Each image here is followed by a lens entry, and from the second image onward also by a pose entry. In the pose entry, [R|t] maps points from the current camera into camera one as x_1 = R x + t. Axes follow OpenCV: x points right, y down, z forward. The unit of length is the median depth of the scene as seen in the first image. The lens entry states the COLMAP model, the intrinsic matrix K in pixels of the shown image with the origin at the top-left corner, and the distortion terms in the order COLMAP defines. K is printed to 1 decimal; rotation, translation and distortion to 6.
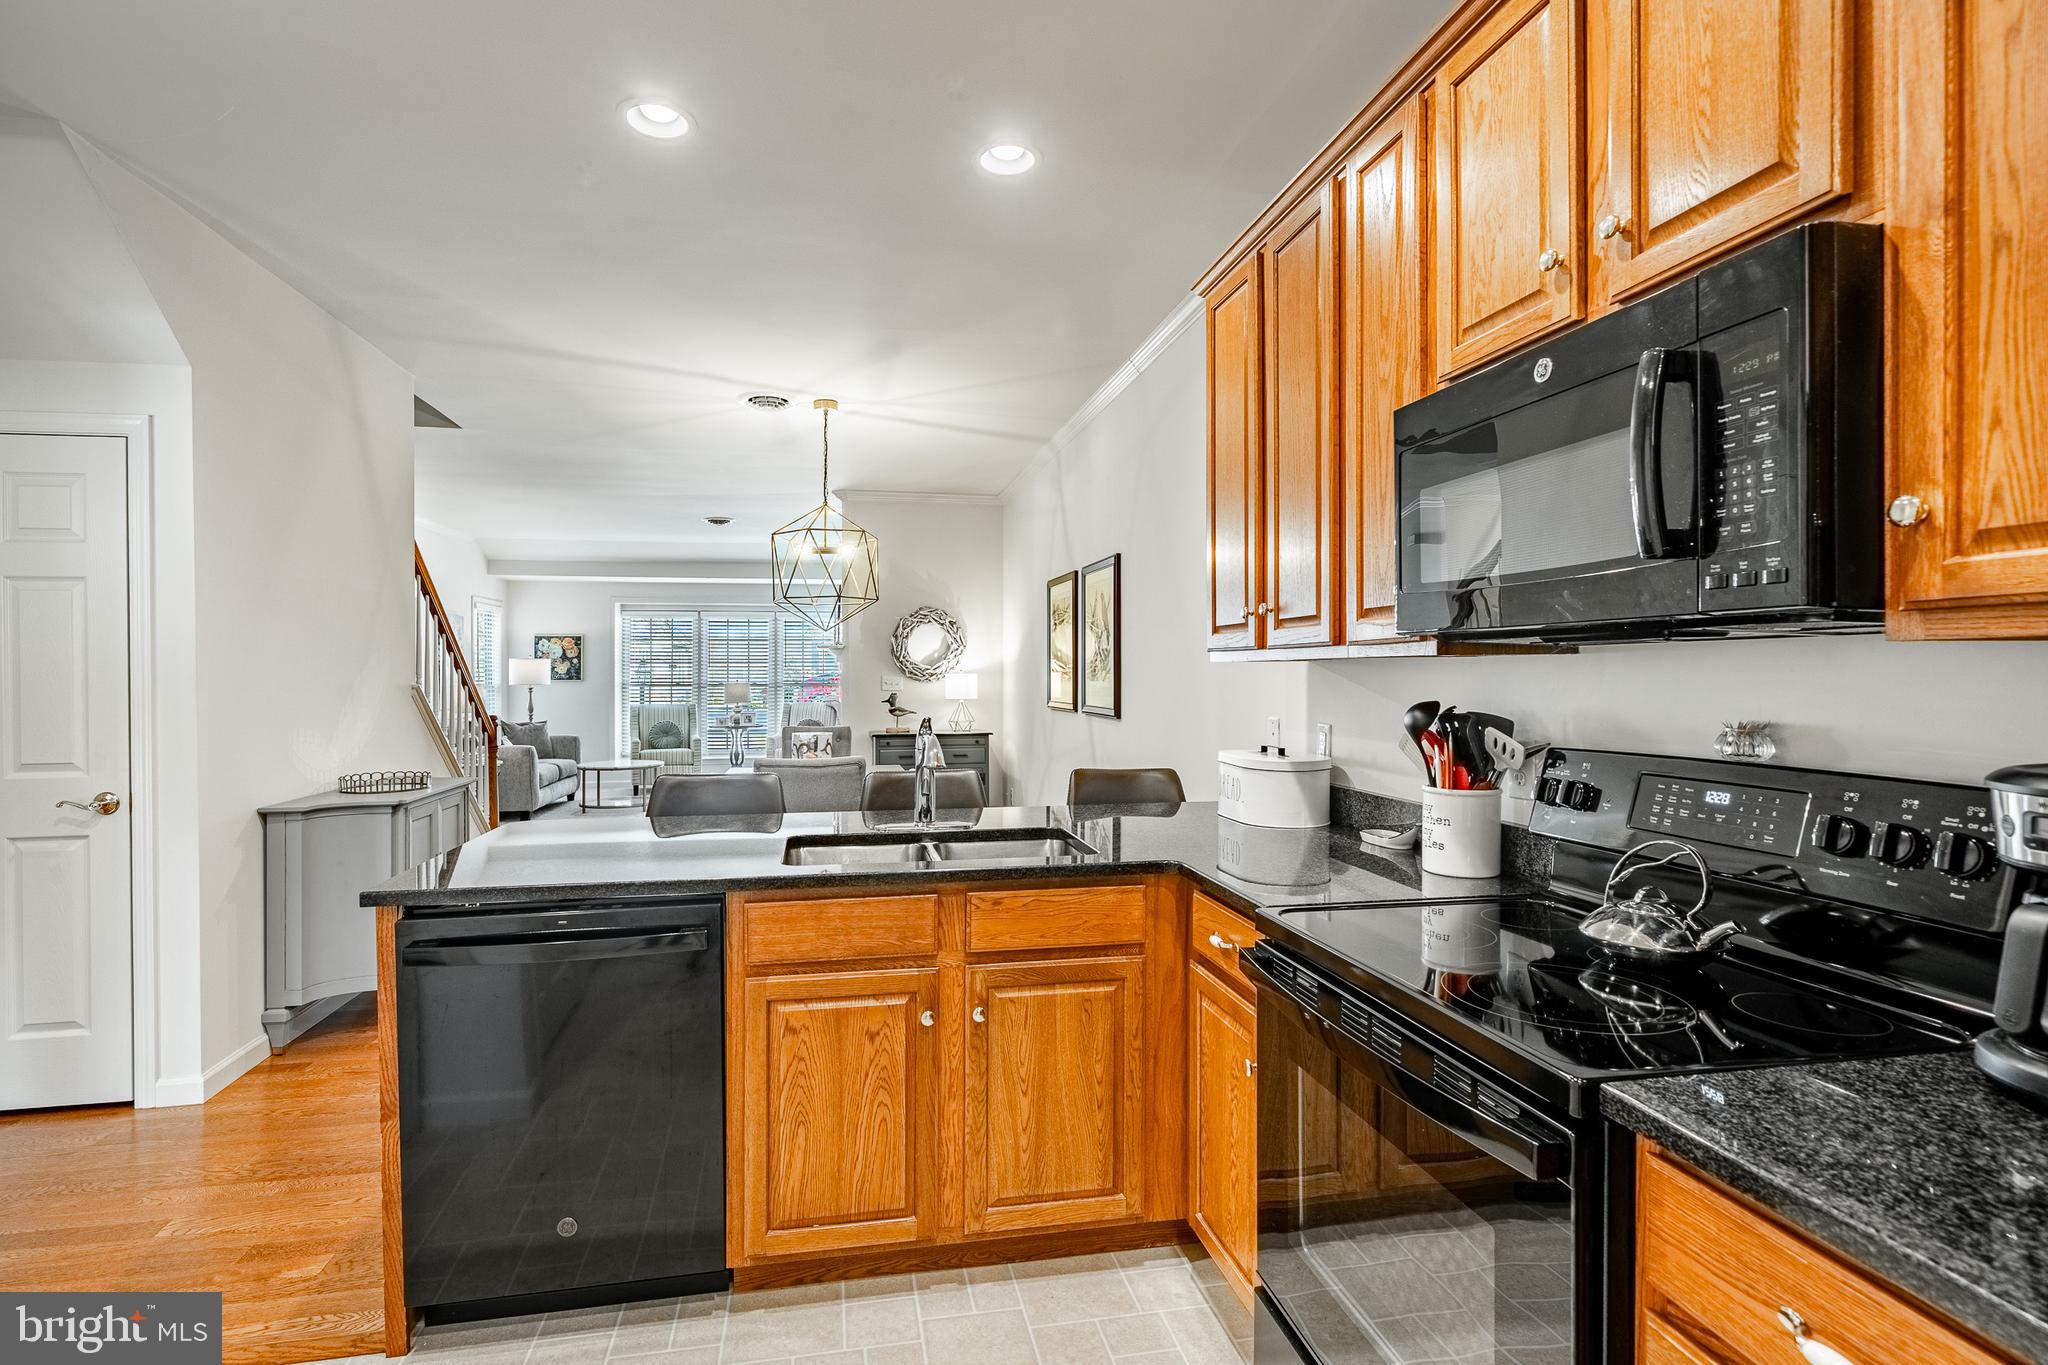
lens RADIAL K [[953.2, 0, 993.9], [0, 953.2, 678.6], [0, 0, 1]] dist [0.000556, 0.000193]
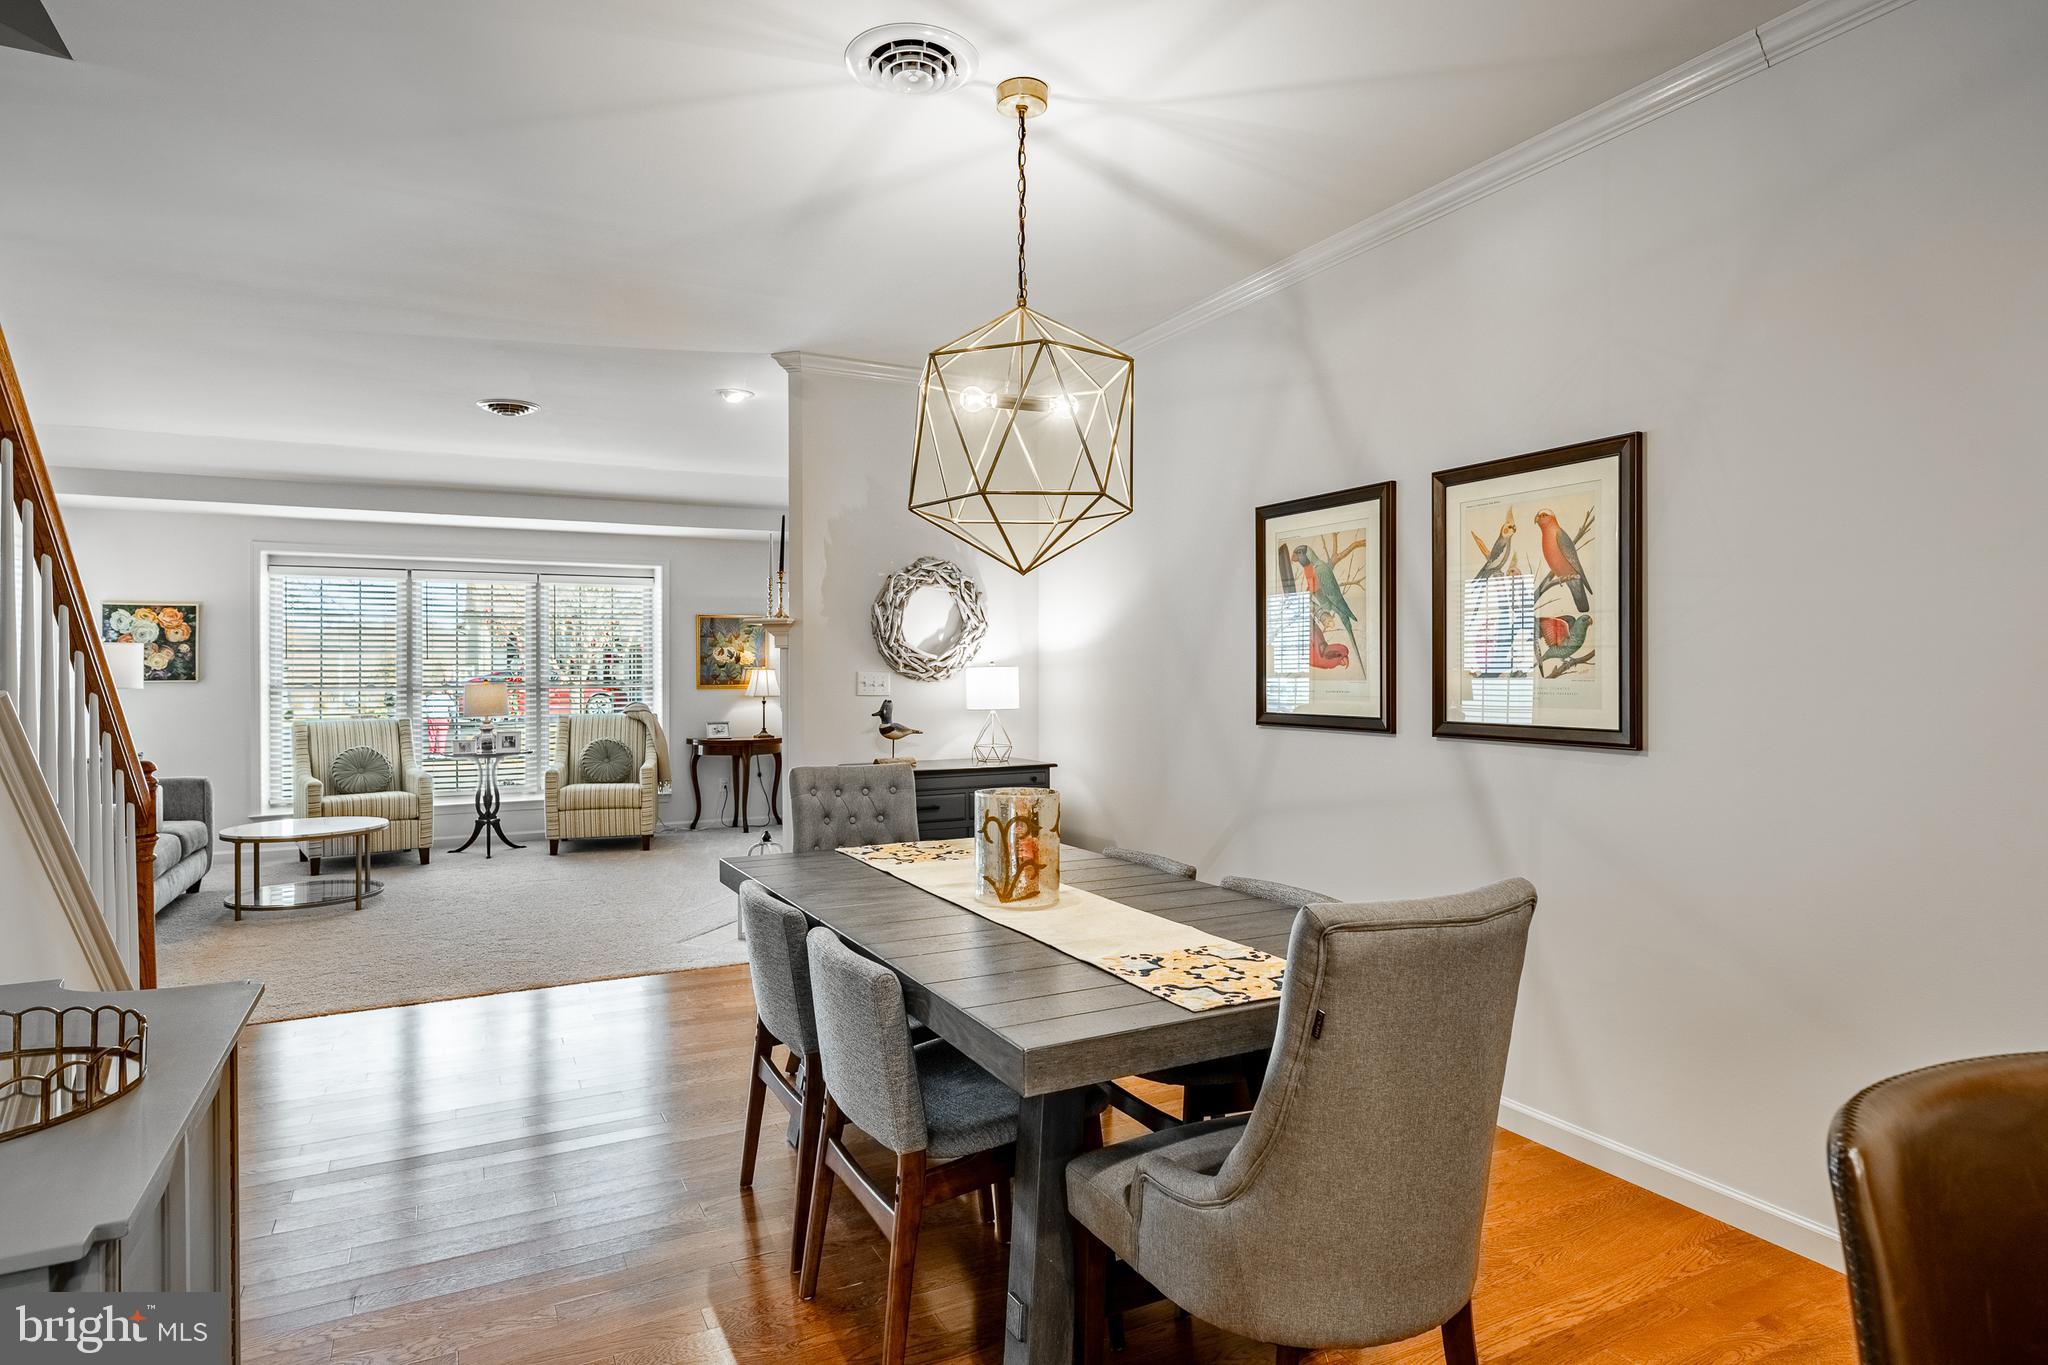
lens RADIAL K [[1102.9, 0, 1011.2], [0, 1102.9, 680.6], [0, 0, 1]] dist [-0.000855, -0.000622]
pose [[0.958142, -0.003338, 0.286274, -0.169842], [0.002583, 0.999992, 0.003015, 0.000912], [-0.286282, -0.002149, 0.958143, 0.239089]]
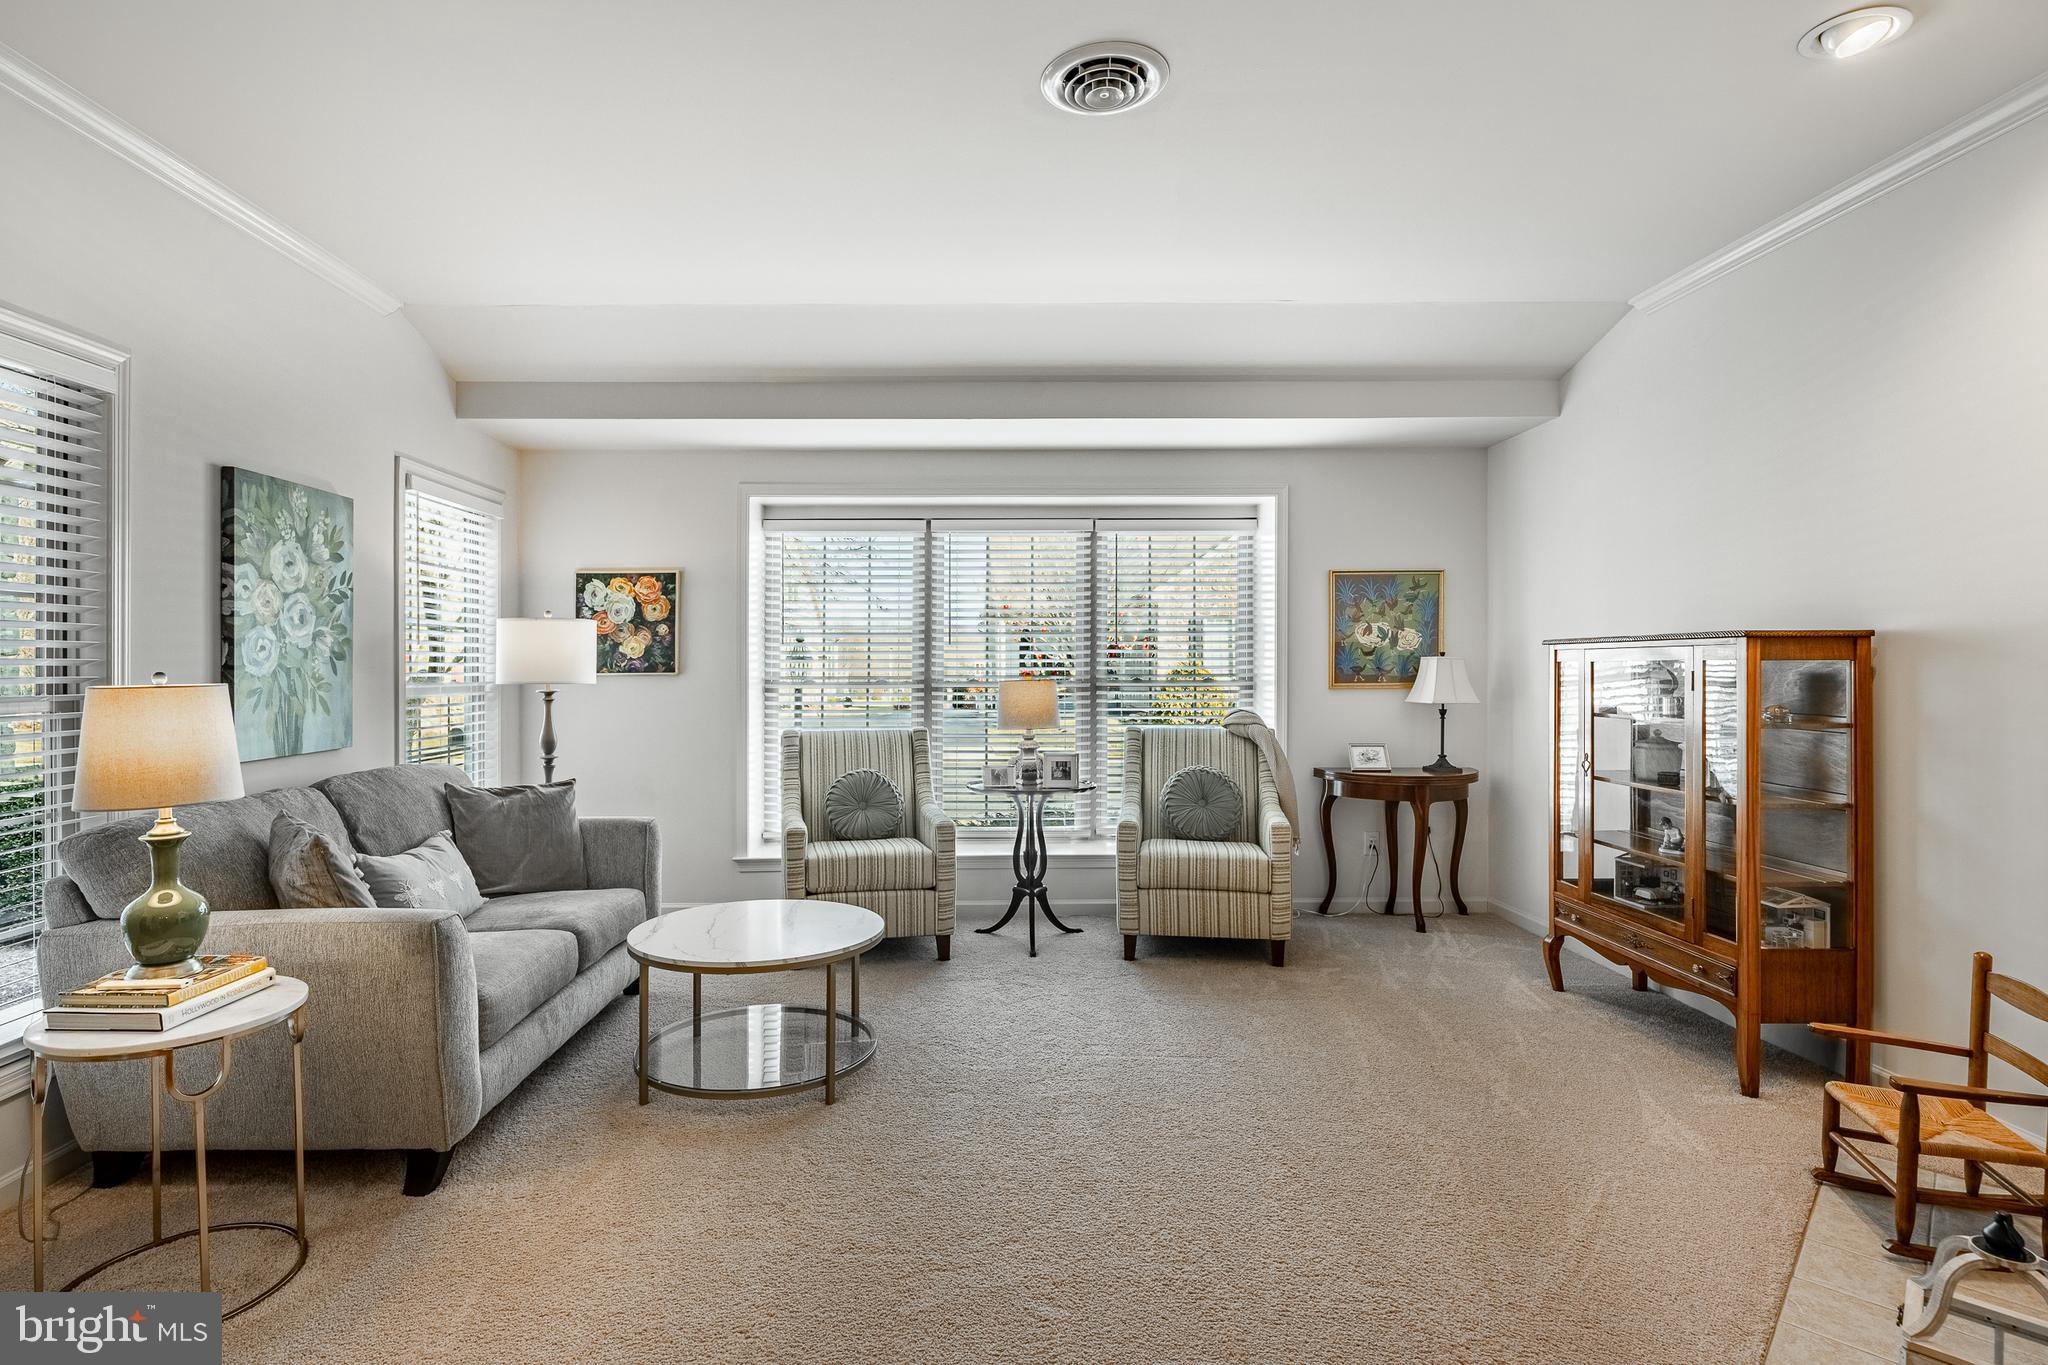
lens RADIAL K [[1048.1, 0, 973.4], [0, 1048.1, 667.6], [0, 0, 1]] dist [-0.003056, -0.000266]
pose [[0.984082, -0.000143, -0.177715, -0.246802], [-0.000682, 0.999989, -0.004581, 0.001443], [0.177713, 0.004630, 0.984071, 0.639311]]
